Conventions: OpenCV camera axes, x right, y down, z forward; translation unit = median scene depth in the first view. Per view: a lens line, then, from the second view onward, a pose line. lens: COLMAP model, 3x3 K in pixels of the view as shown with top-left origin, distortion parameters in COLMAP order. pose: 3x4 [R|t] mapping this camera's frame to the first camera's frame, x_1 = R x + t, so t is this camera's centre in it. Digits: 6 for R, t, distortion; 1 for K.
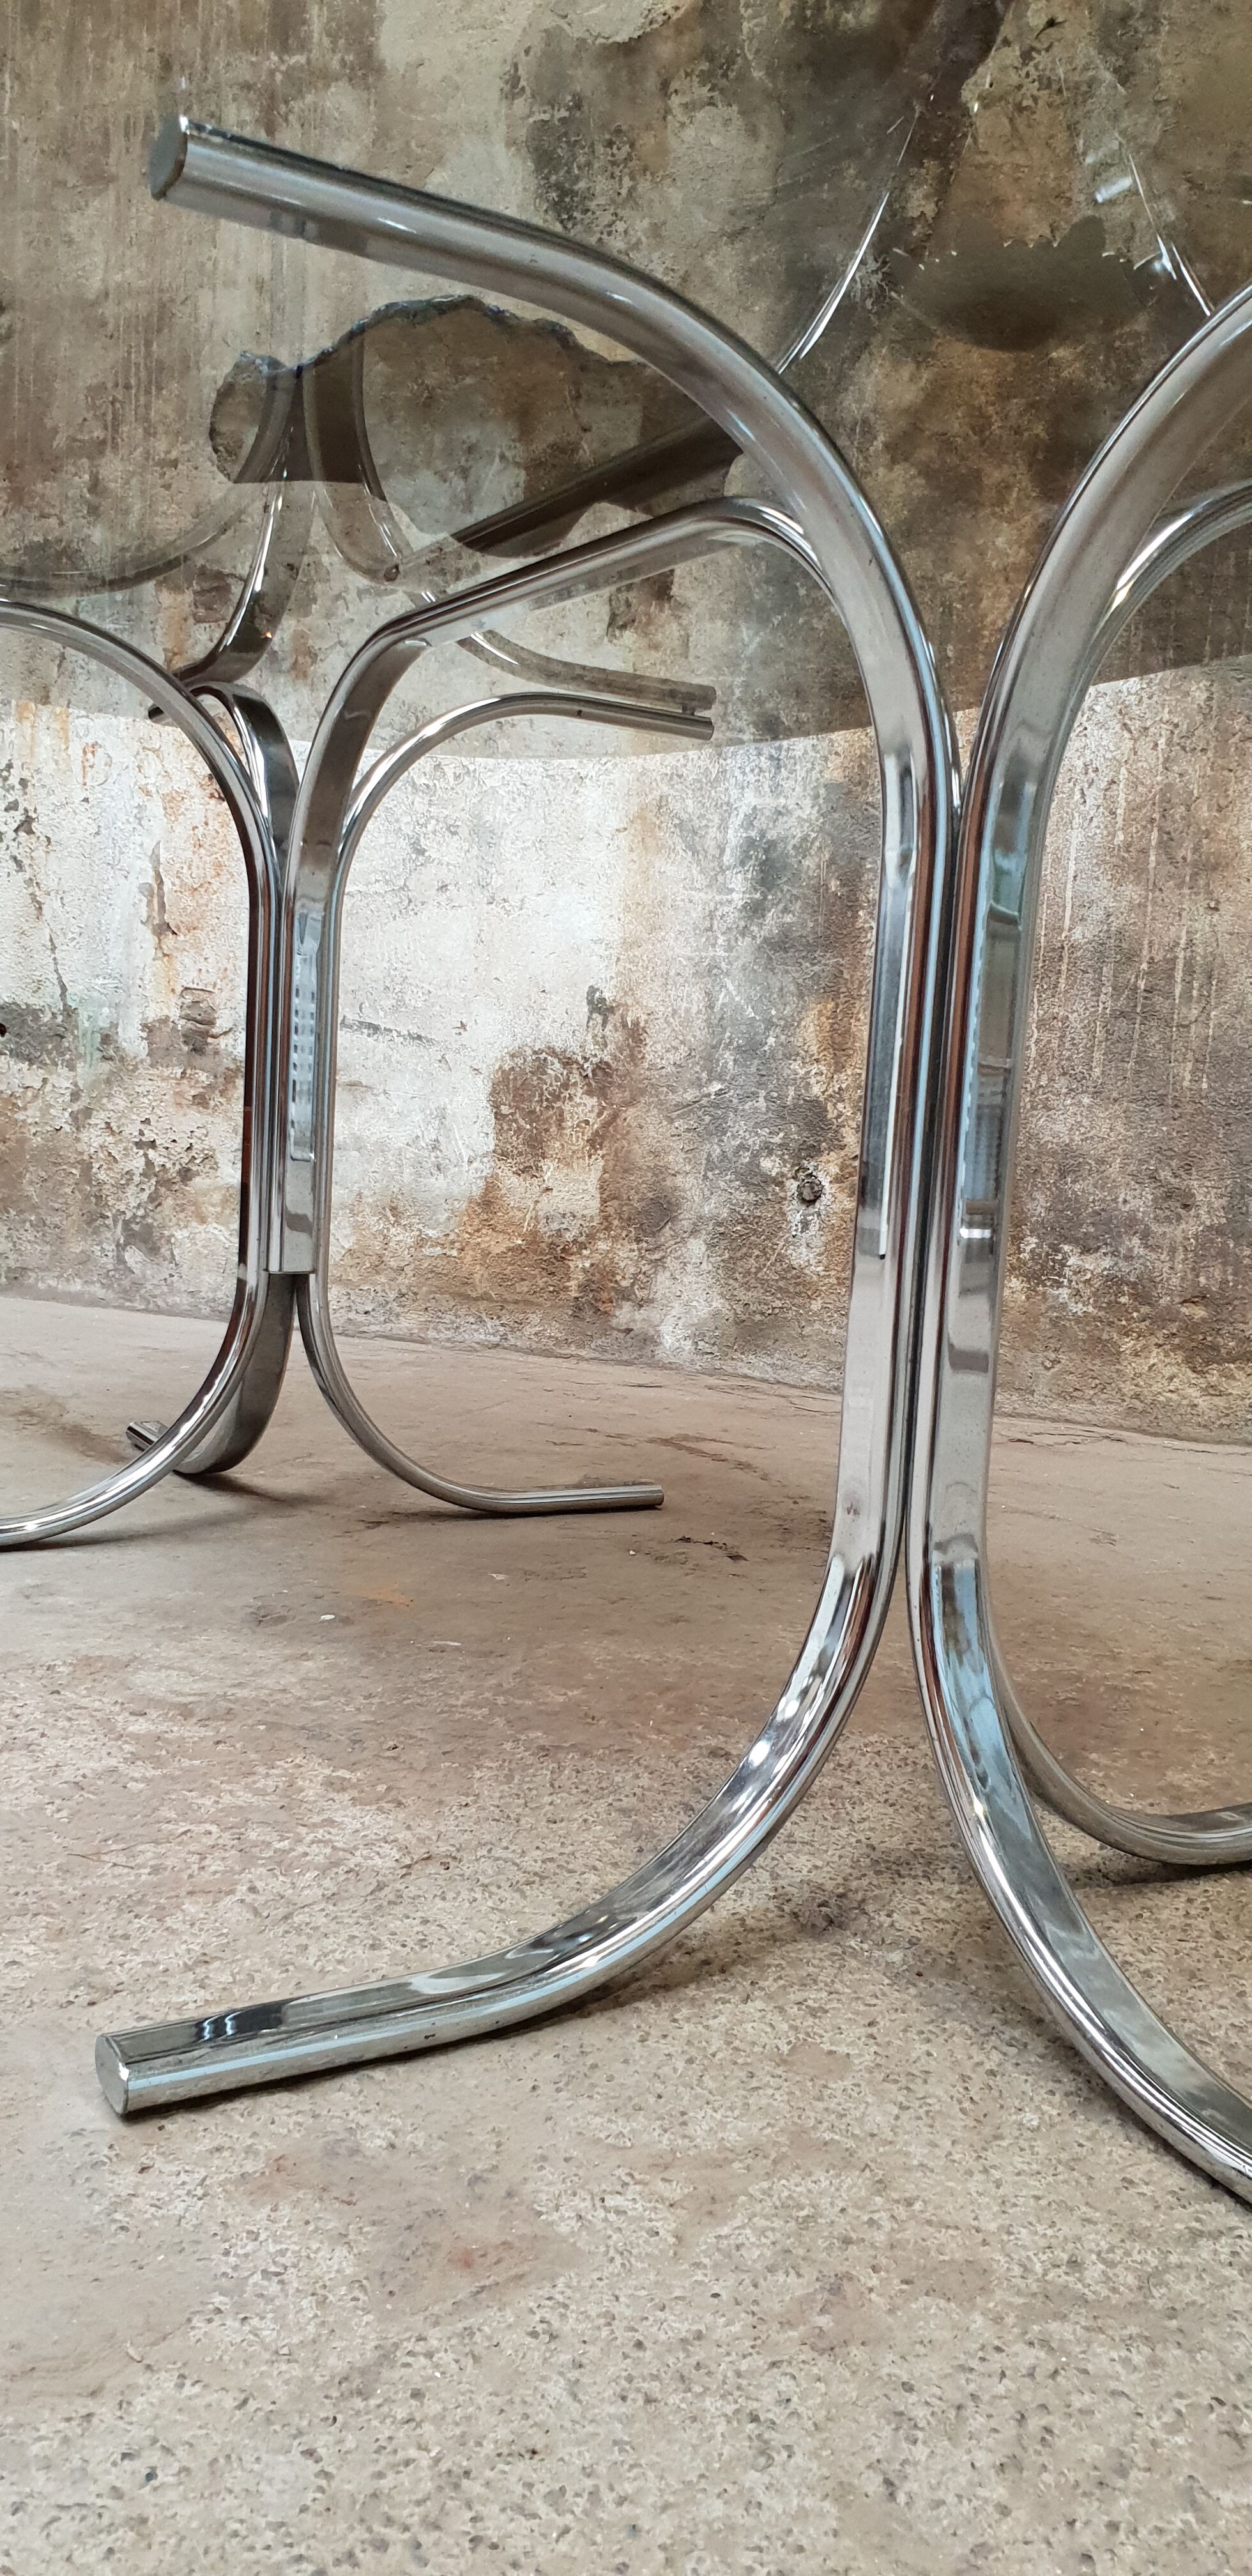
lens RADIAL K [[1998.6, 0, 675.0], [0, 1998.6, 1300.9], [0, 0, 1]] dist [0.020009, -0.005288]
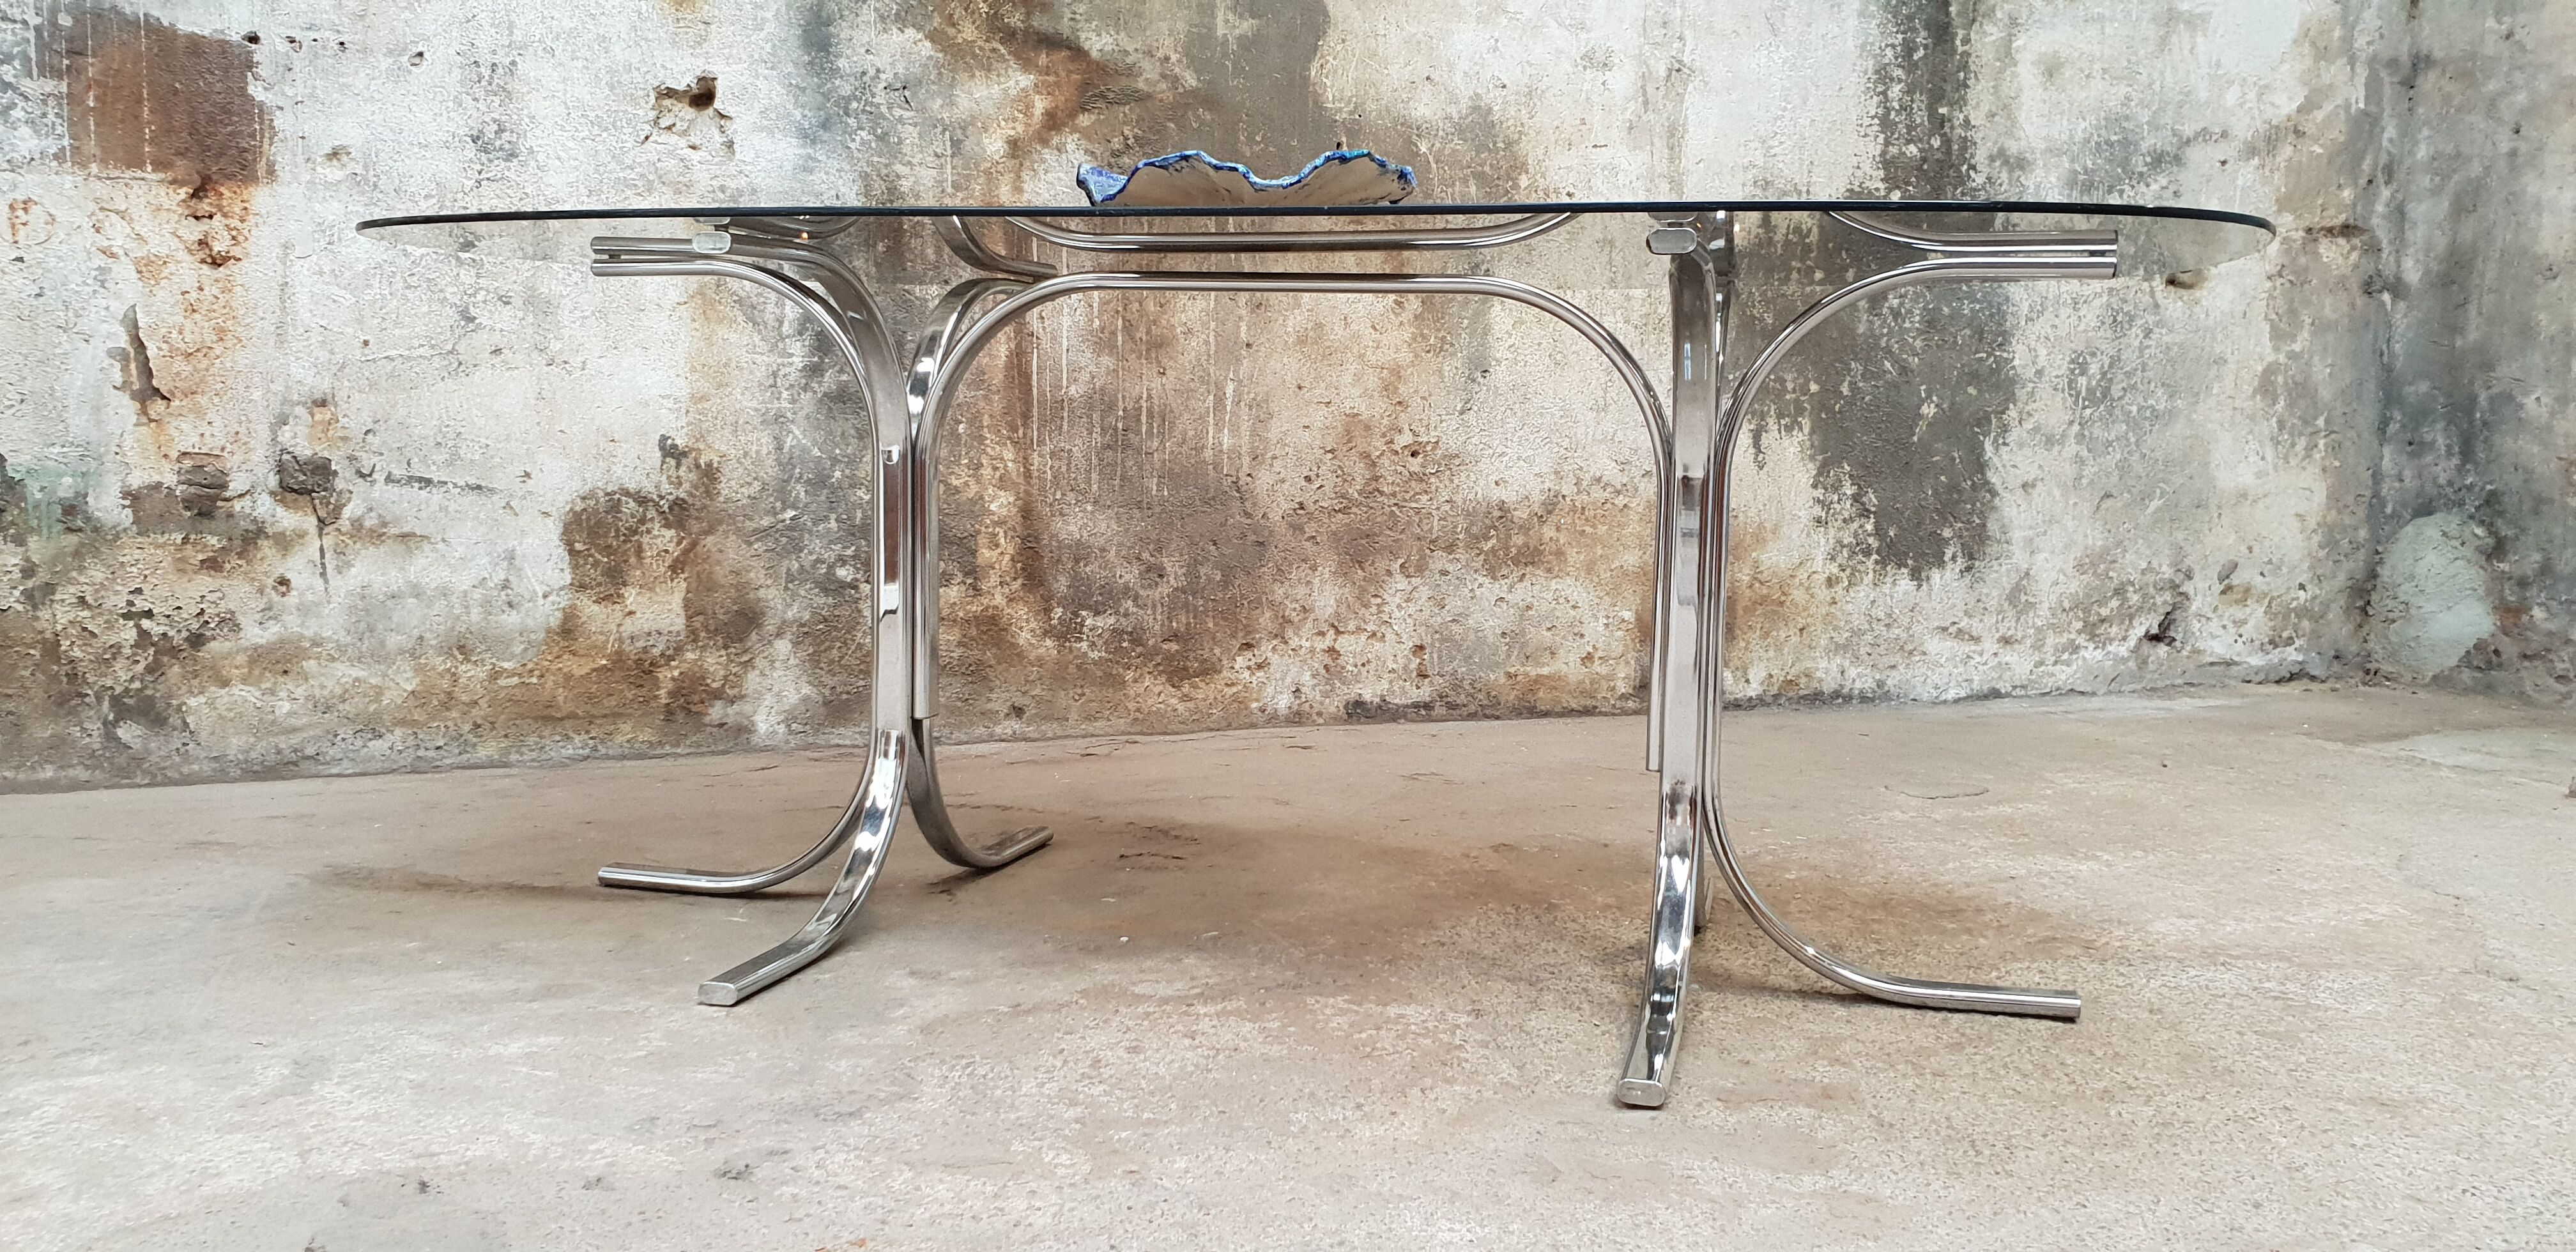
lens RADIAL K [[1998.6, 0, 1304.8], [0, 1998.6, 593.8], [0, 0, 1]] dist [0.020009, -0.005288]
pose [[0.721161, -0.115590, 0.683057, -0.574919], [0.107712, 0.992700, 0.054269, -0.088795], [-0.684343, 0.034437, 0.728347, -0.098243]]
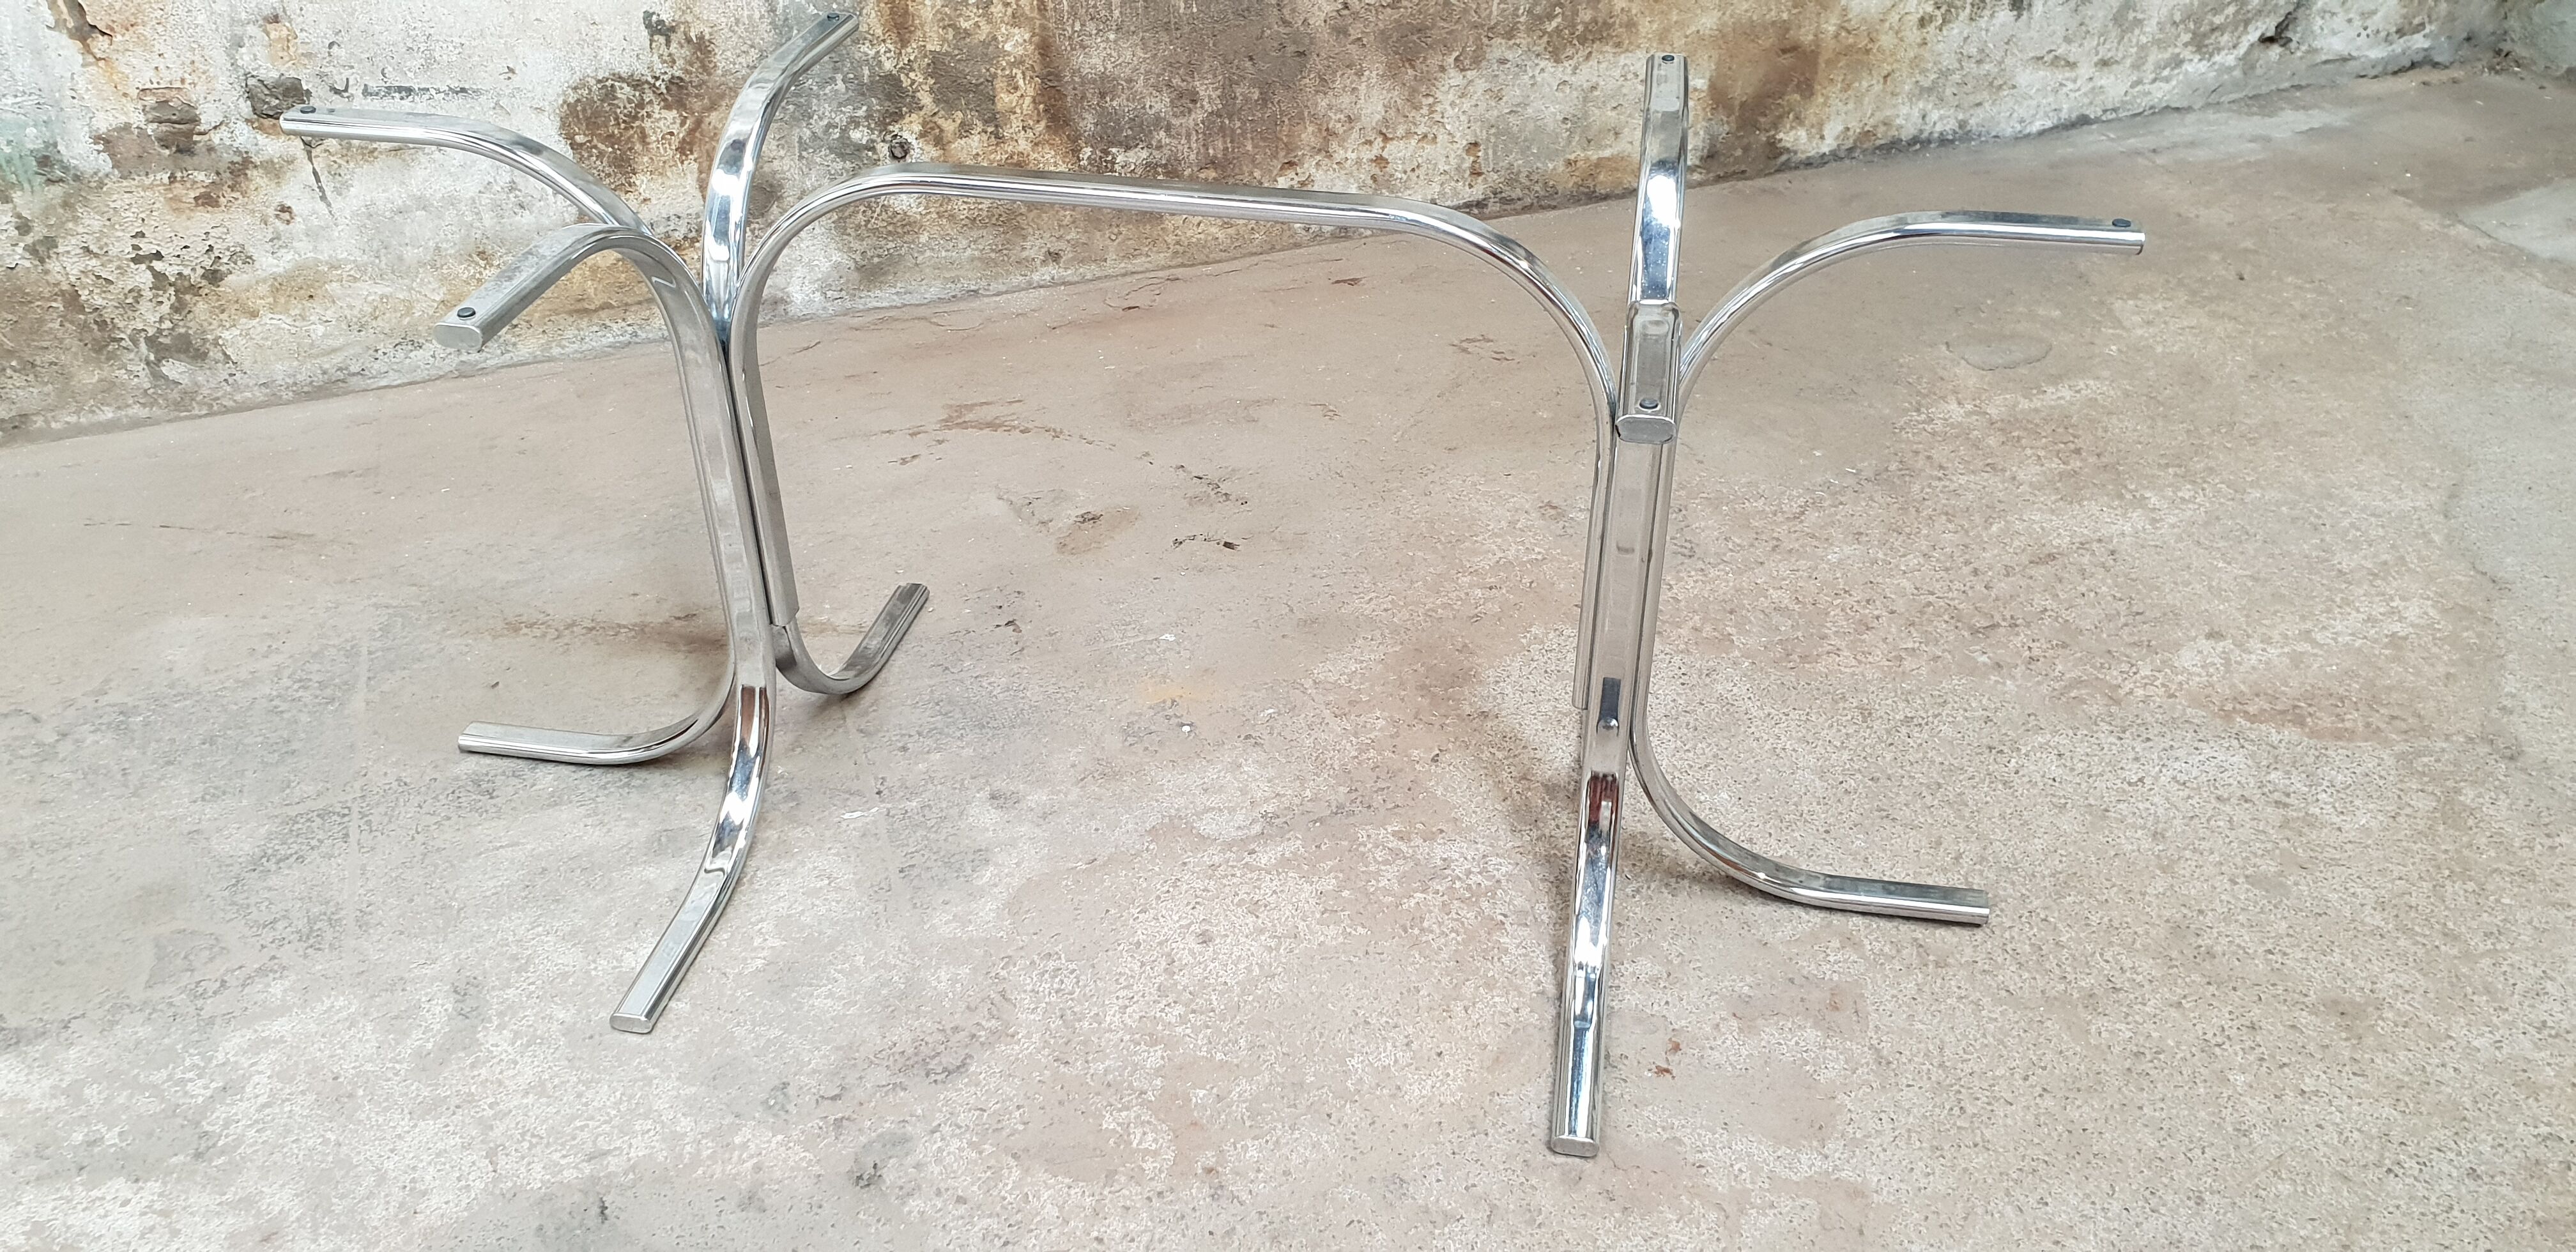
lens RADIAL K [[1998.6, 0, 1299.3], [0, 1998.6, 608.7], [0, 0, 1]] dist [0.020009, -0.005288]
pose [[0.731471, -0.432925, 0.526808, -0.483147], [0.132048, 0.847901, 0.513447, -0.387439], [-0.668964, -0.306008, 0.677382, -0.048945]]
